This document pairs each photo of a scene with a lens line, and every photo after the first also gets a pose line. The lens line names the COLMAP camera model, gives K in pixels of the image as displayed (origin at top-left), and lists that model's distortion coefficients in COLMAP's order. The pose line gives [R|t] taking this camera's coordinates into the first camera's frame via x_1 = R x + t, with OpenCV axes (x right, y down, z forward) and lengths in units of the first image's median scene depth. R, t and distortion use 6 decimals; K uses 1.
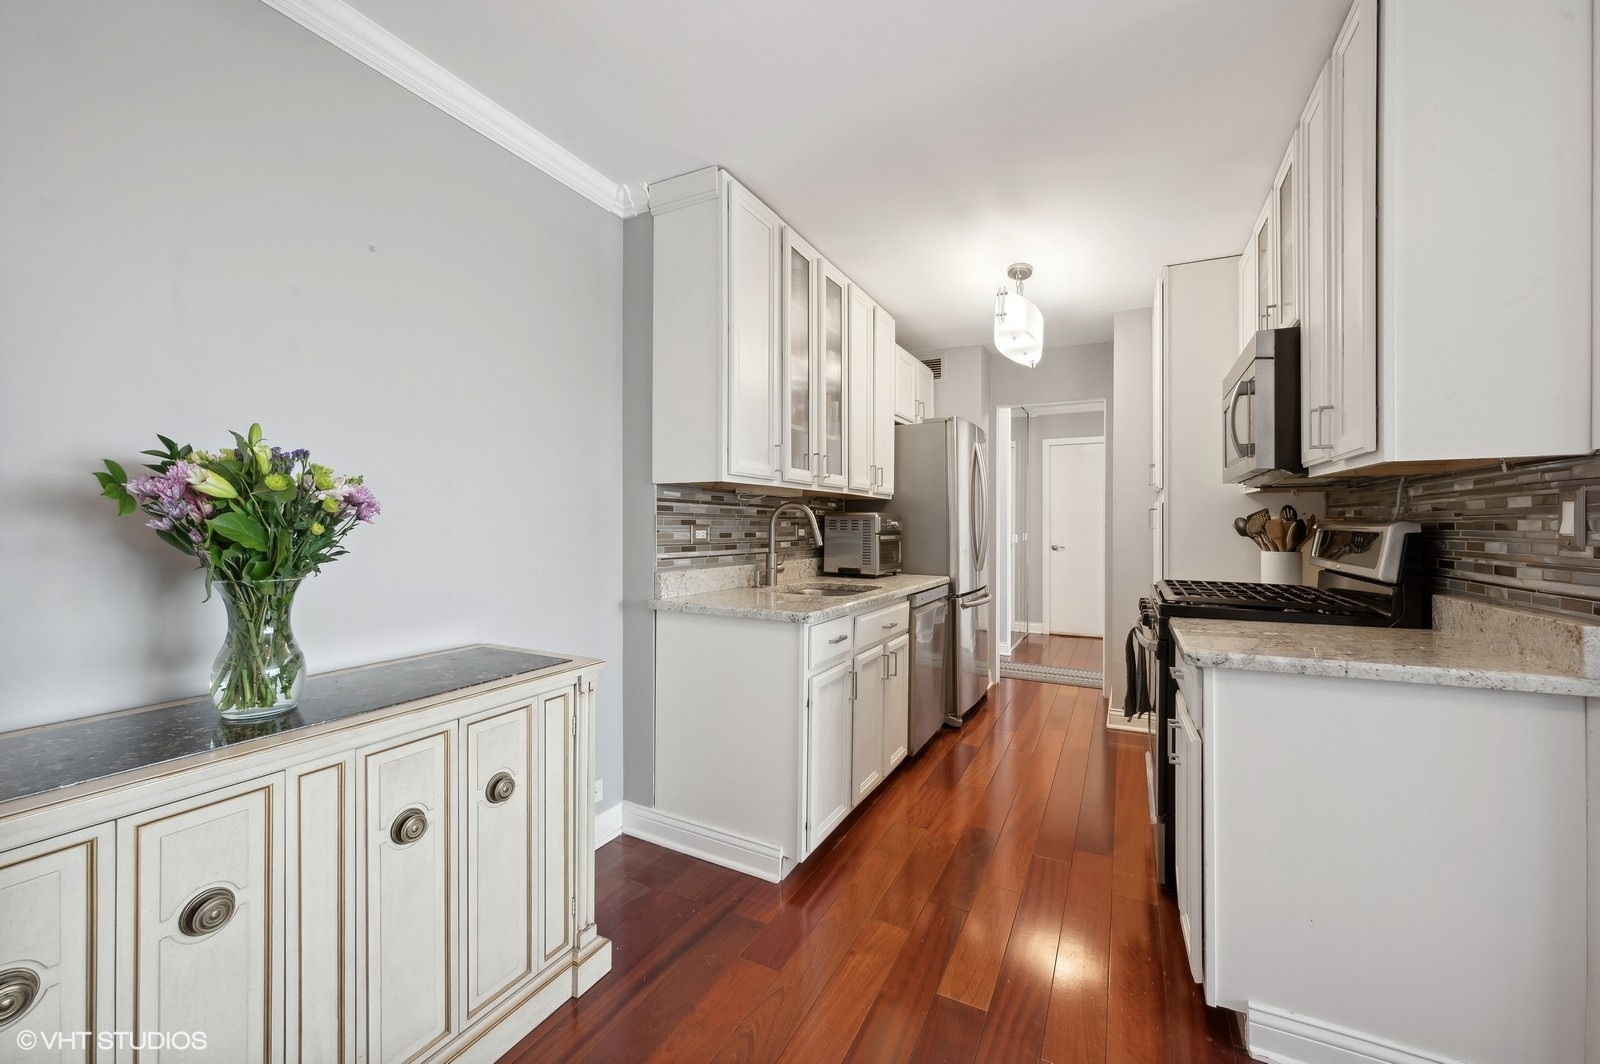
lens RADIAL K [[634.5, 0, 800.8], [0, 634.5, 535.2], [0, 0, 1]] dist [-0.000551, -0.000061]
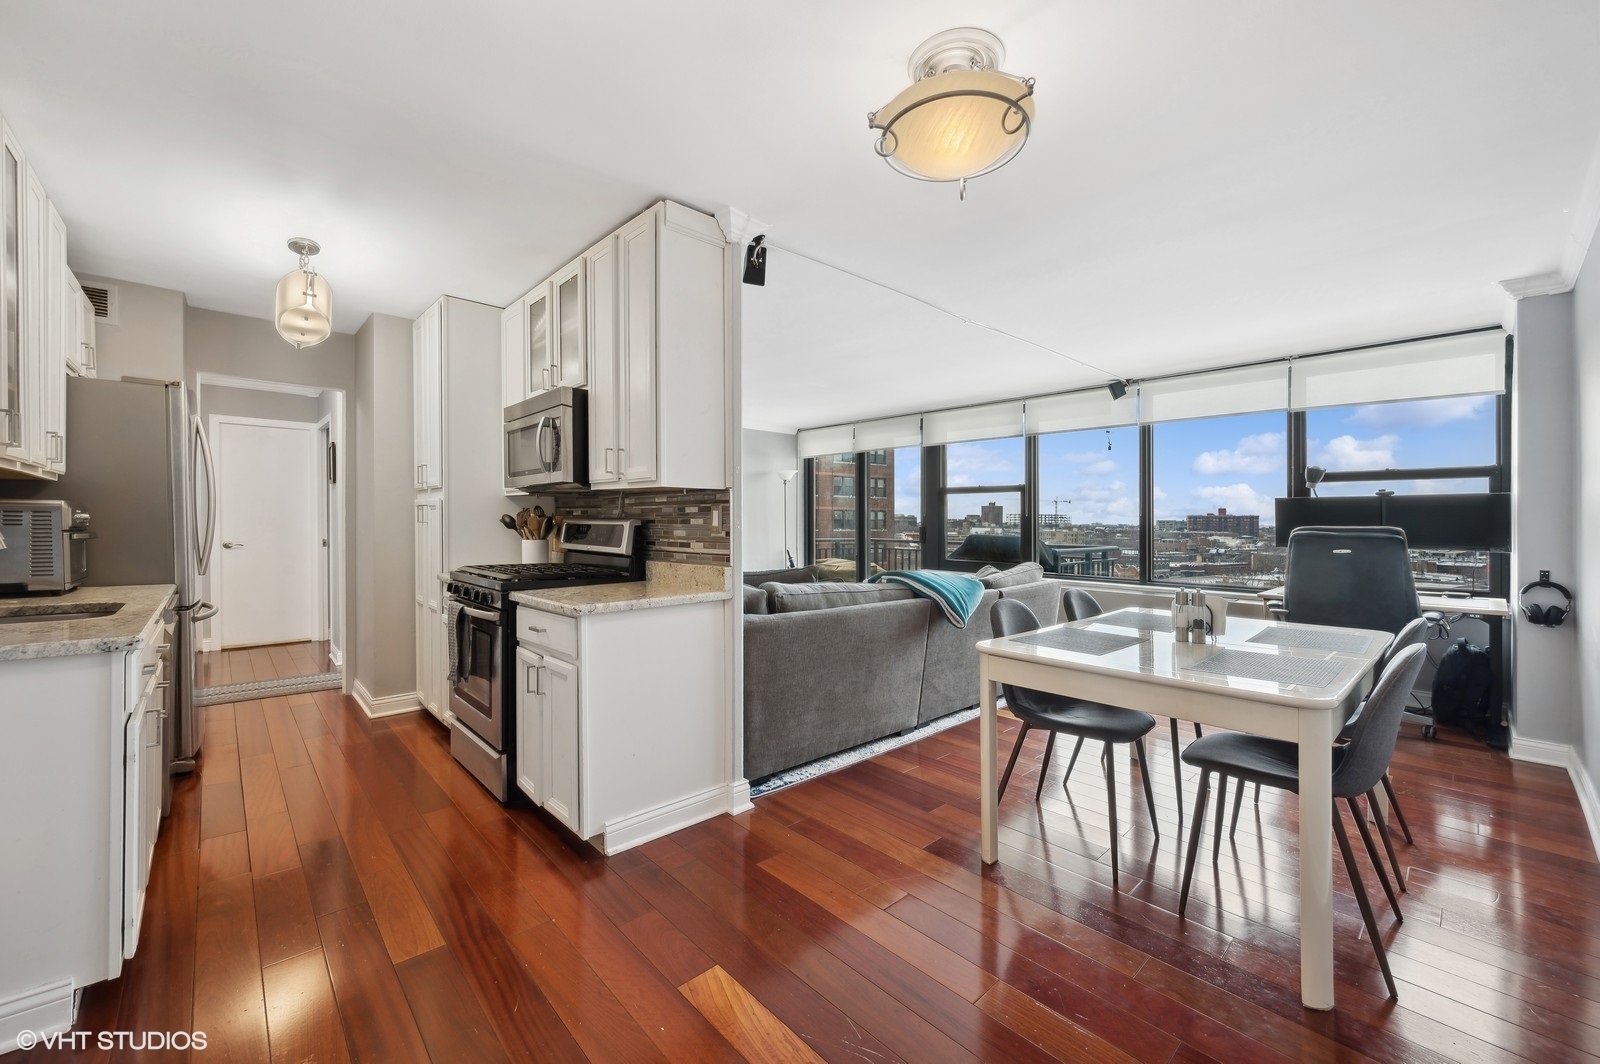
lens RADIAL K [[634.5, 0, 800.8], [0, 634.5, 535.2], [0, 0, 1]] dist [-0.000551, -0.000061]
pose [[0.342662, -0.019533, 0.939256, -0.436411], [0.010033, 0.999803, 0.017132, -0.002067], [-0.939405, 0.003553, 0.342791, -0.000372]]
